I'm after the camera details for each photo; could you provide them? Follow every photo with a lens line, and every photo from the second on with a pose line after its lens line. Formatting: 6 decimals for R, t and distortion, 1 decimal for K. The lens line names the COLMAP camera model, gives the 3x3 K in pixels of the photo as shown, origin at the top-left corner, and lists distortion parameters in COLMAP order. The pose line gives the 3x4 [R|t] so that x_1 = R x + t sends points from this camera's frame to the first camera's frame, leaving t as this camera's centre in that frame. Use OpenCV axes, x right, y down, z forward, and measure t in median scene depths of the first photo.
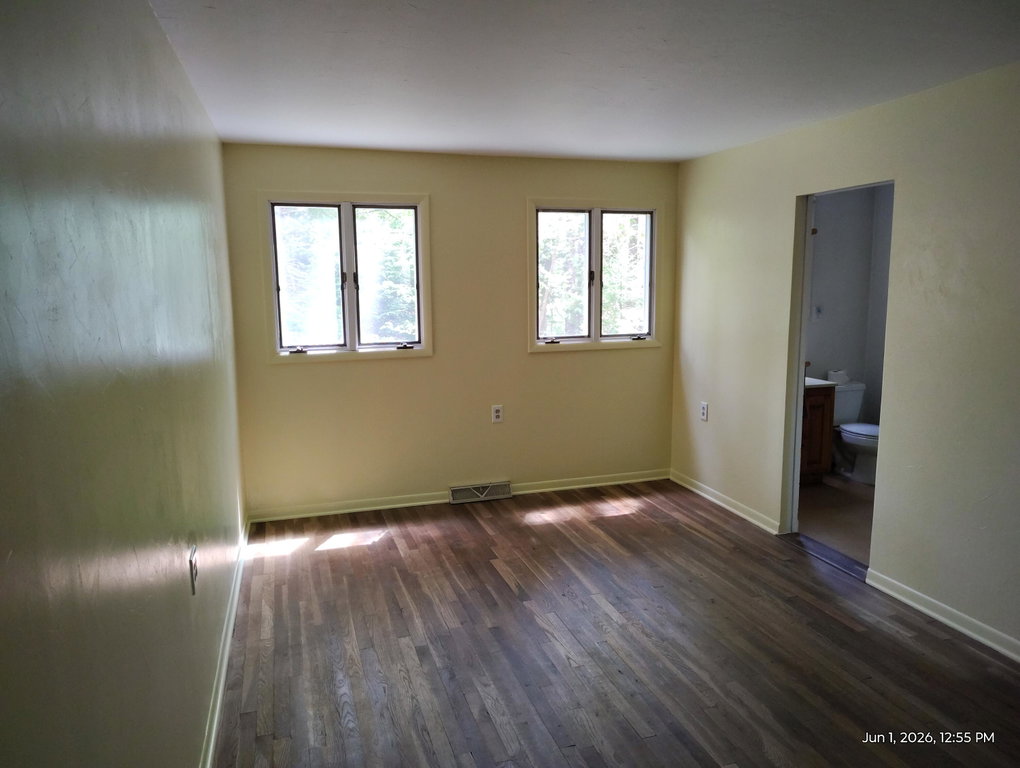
lens RADIAL K [[702.2, 0, 517.7], [0, 702.2, 378.8], [0, 0, 1]] dist [0.042915, -0.061125]
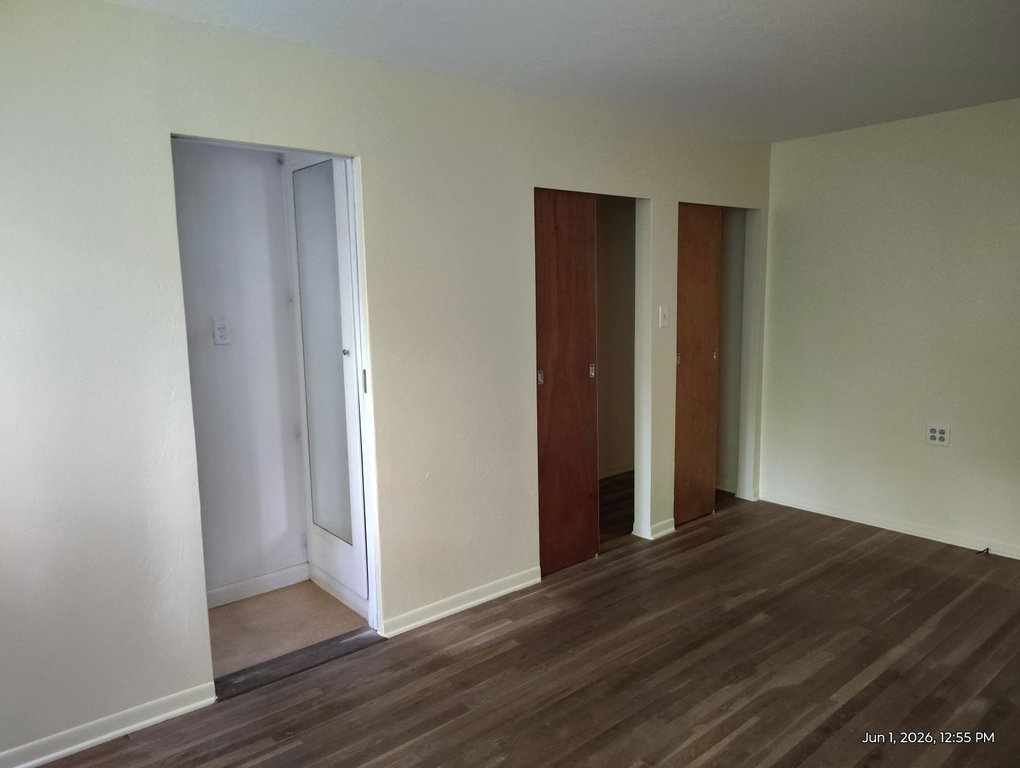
lens RADIAL K [[702.2, 0, 517.7], [0, 702.2, 378.8], [0, 0, 1]] dist [0.042915, -0.061125]
pose [[-0.370486, -0.118384, 0.921263, -0.251988], [0.142060, 0.972953, 0.182156, -0.120891], [-0.917910, 0.198361, -0.343648, 0.846784]]
